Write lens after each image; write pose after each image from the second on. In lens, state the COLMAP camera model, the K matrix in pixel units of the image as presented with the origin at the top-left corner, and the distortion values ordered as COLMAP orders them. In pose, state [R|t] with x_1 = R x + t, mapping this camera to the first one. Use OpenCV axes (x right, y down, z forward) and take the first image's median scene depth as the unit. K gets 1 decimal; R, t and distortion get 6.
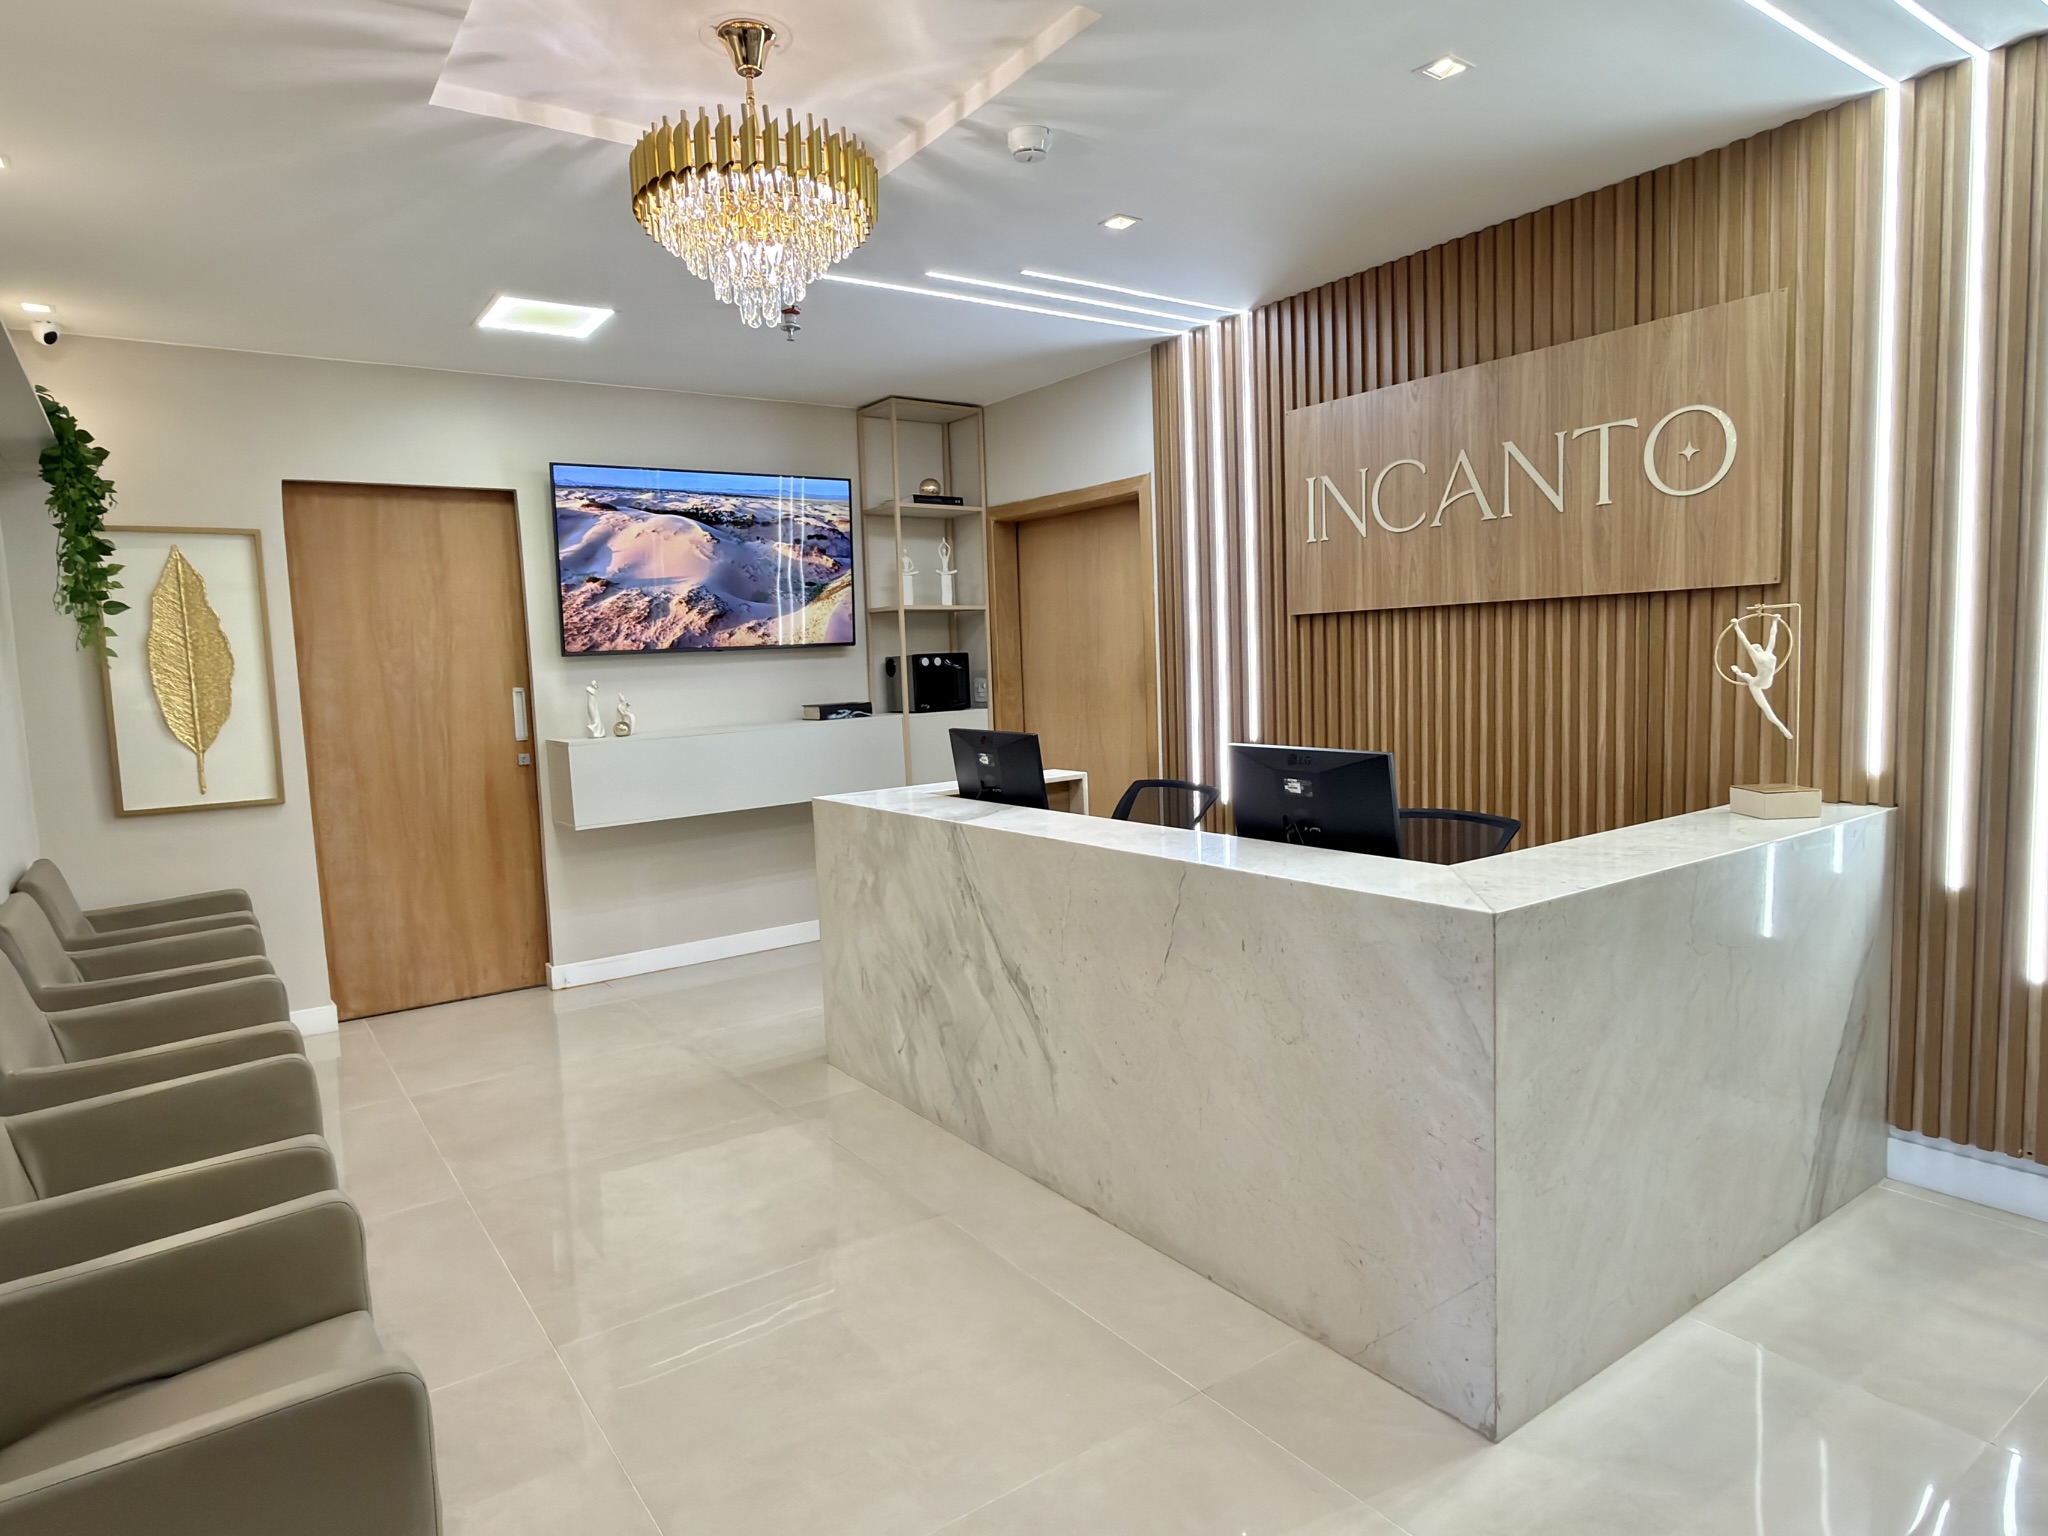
lens RADIAL K [[1199.7, 0, 1023.7], [0, 1199.7, 766.7], [0, 0, 1]] dist [0.003394, -0.000036]
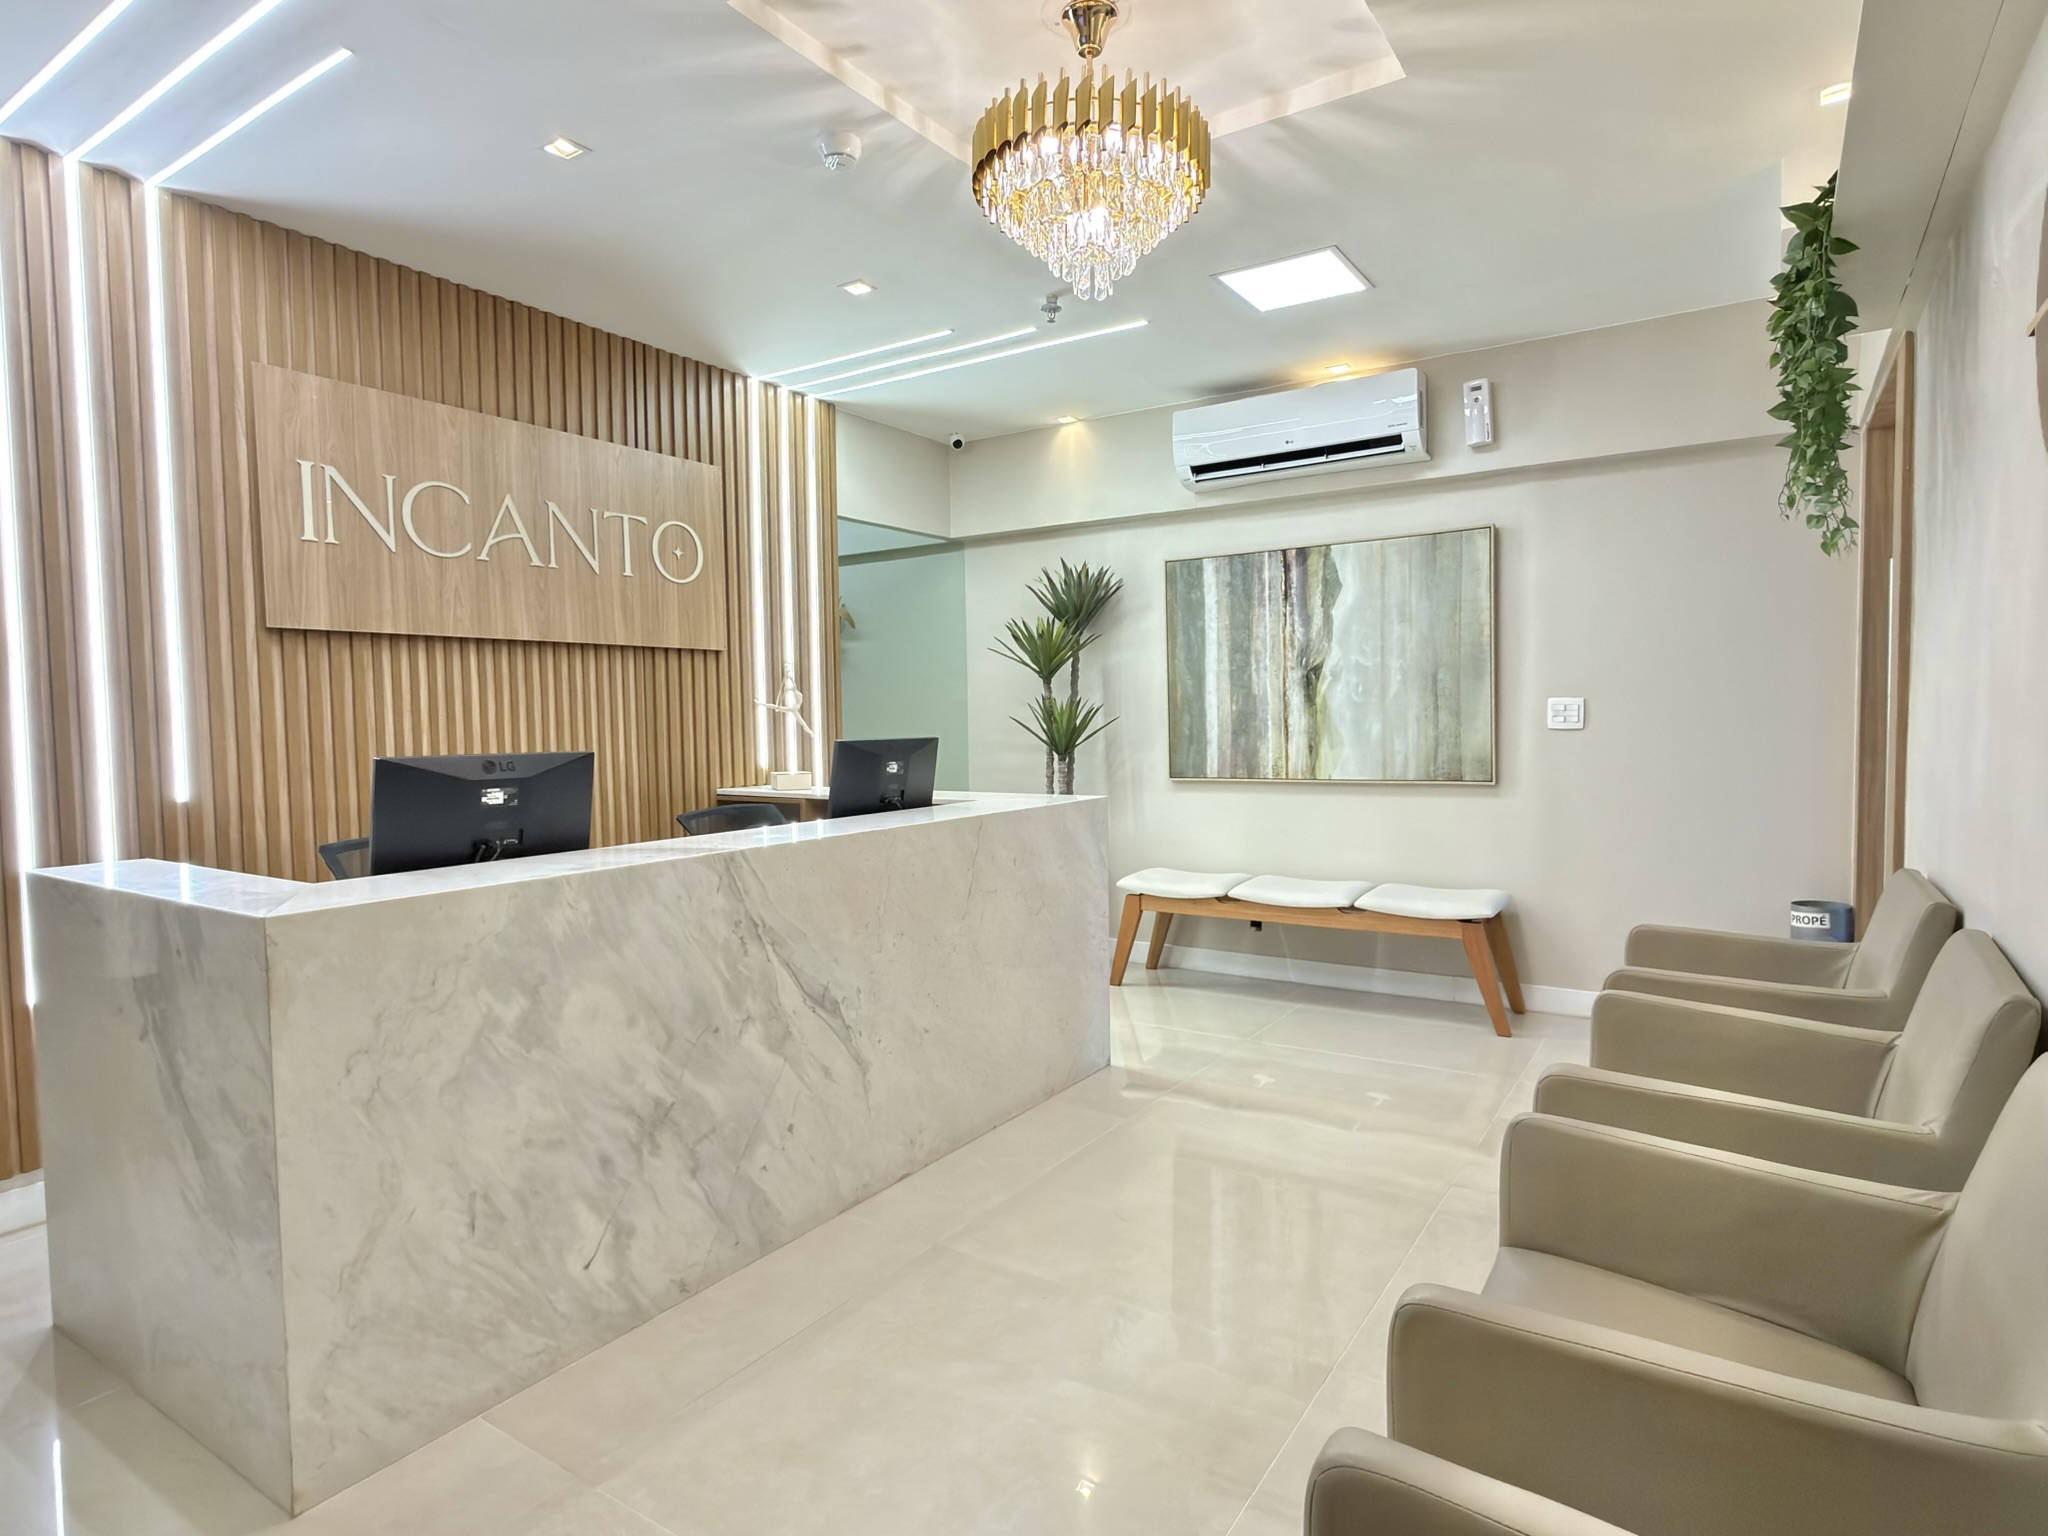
lens RADIAL K [[1121.3, 0, 1023.6], [0, 1121.3, 770.4], [0, 0, 1]] dist [-0.000353, -0.000074]
pose [[-0.361413, -0.000231, 0.932406, -0.768858], [0.117013, 0.992083, 0.045602, -0.015862], [-0.925034, 0.125585, -0.358525, 1.031036]]
